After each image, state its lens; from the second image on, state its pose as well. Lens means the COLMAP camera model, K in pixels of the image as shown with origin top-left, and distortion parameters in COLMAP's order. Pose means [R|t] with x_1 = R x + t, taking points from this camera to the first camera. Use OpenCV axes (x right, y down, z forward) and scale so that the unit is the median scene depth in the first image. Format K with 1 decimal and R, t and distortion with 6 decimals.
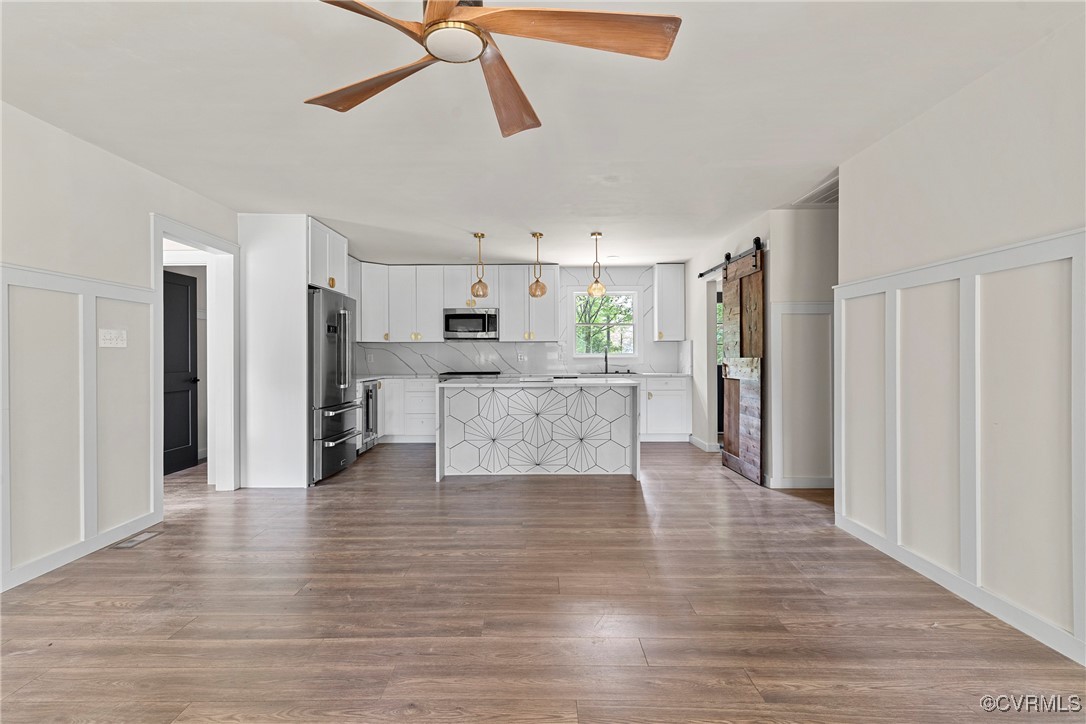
lens RADIAL K [[520.0, 0, 541.6], [0, 520.0, 356.2], [0, 0, 1]] dist [0.001862, 0.000428]
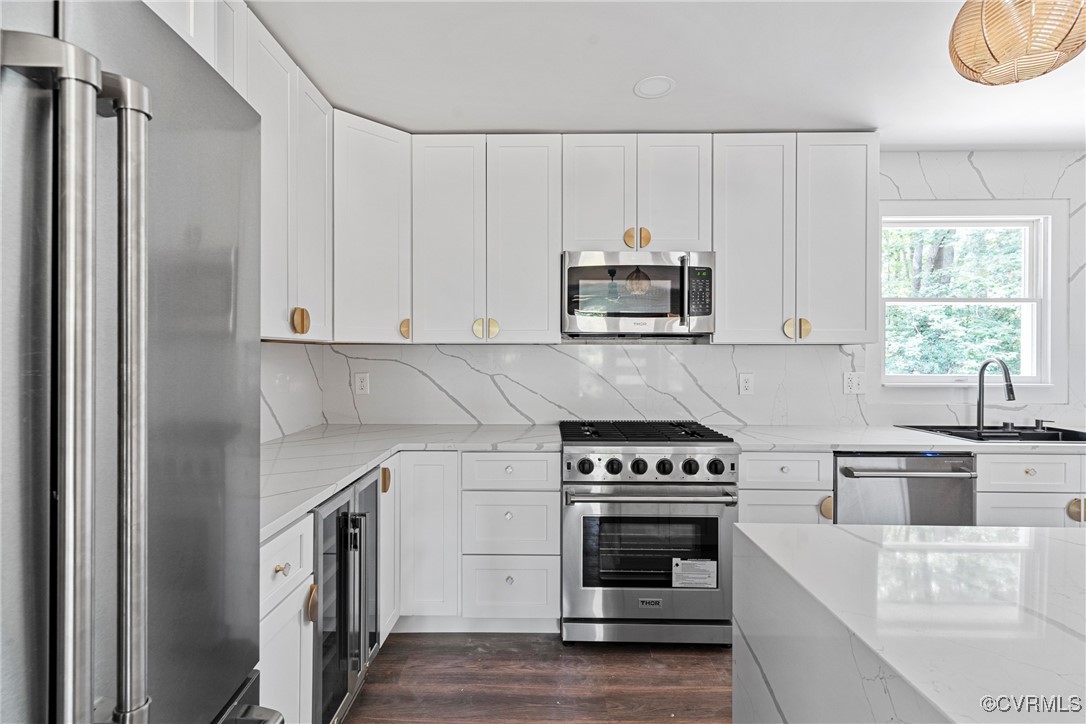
lens RADIAL K [[520.0, 0, 541.6], [0, 520.0, 356.2], [0, 0, 1]] dist [0.001862, 0.000428]
pose [[0.999941, 0.006101, -0.008996, -0.197190], [-0.006107, 0.999981, -0.000587, -0.018035], [0.008992, 0.000642, 0.999959, 0.628743]]
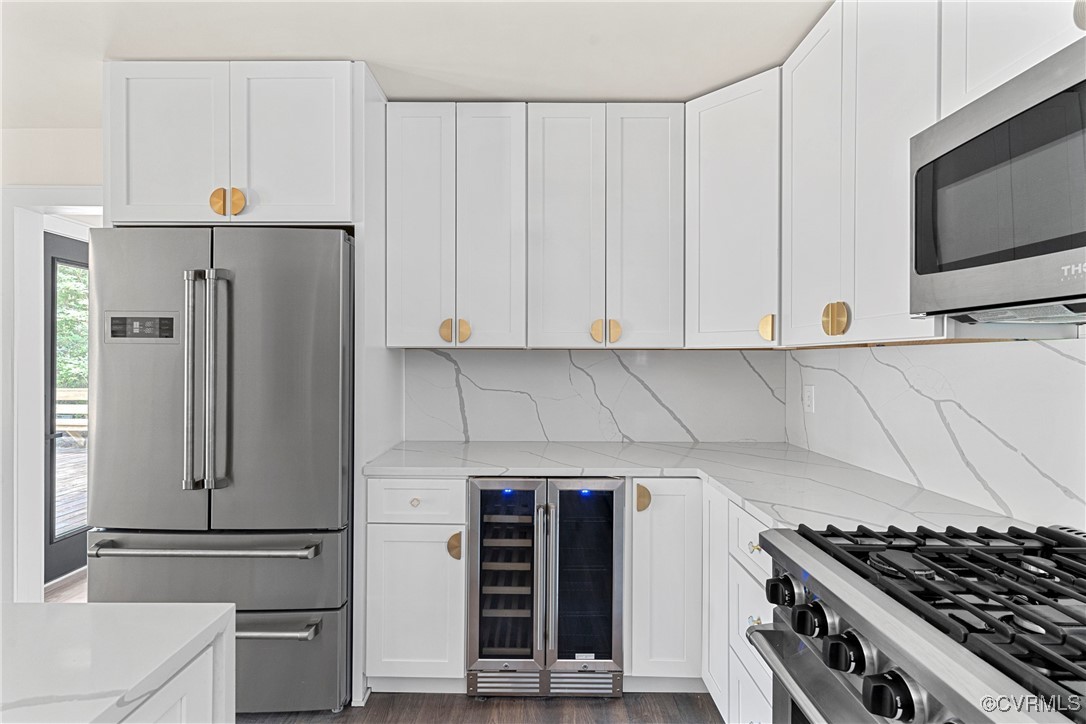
lens RADIAL K [[511.1, 0, 535.7], [0, 511.1, 364.0], [0, 0, 1]] dist [-0.000261, -0.000030]
pose [[-0.009541, 0.013123, -0.999868, -0.023180], [-0.004854, 0.999901, 0.013170, -0.020873], [0.999943, 0.004979, -0.009476, 0.868395]]
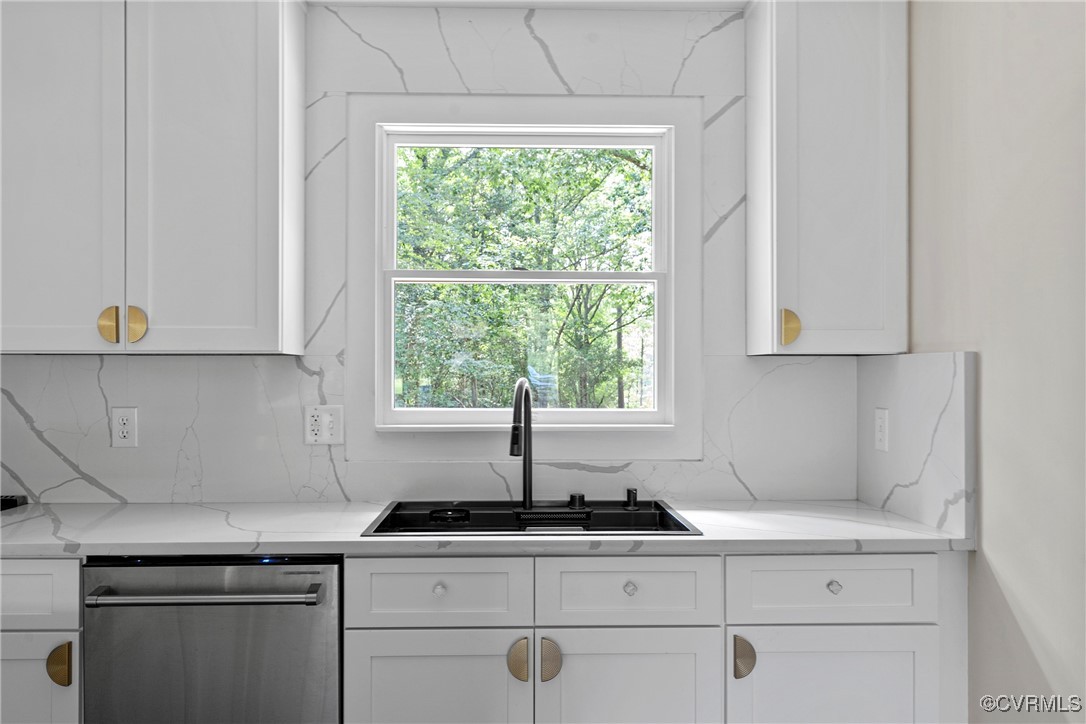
lens RADIAL K [[859.6, 0, 543.0], [0, 859.6, 362.0], [0, 0, 1]] dist [0.029491, 0.000210]
pose [[0.999332, 0.005705, 0.036095, 0.120306], [-0.005179, 0.999879, -0.014639, -0.020568], [-0.036174, 0.014443, 0.999241, 0.663204]]
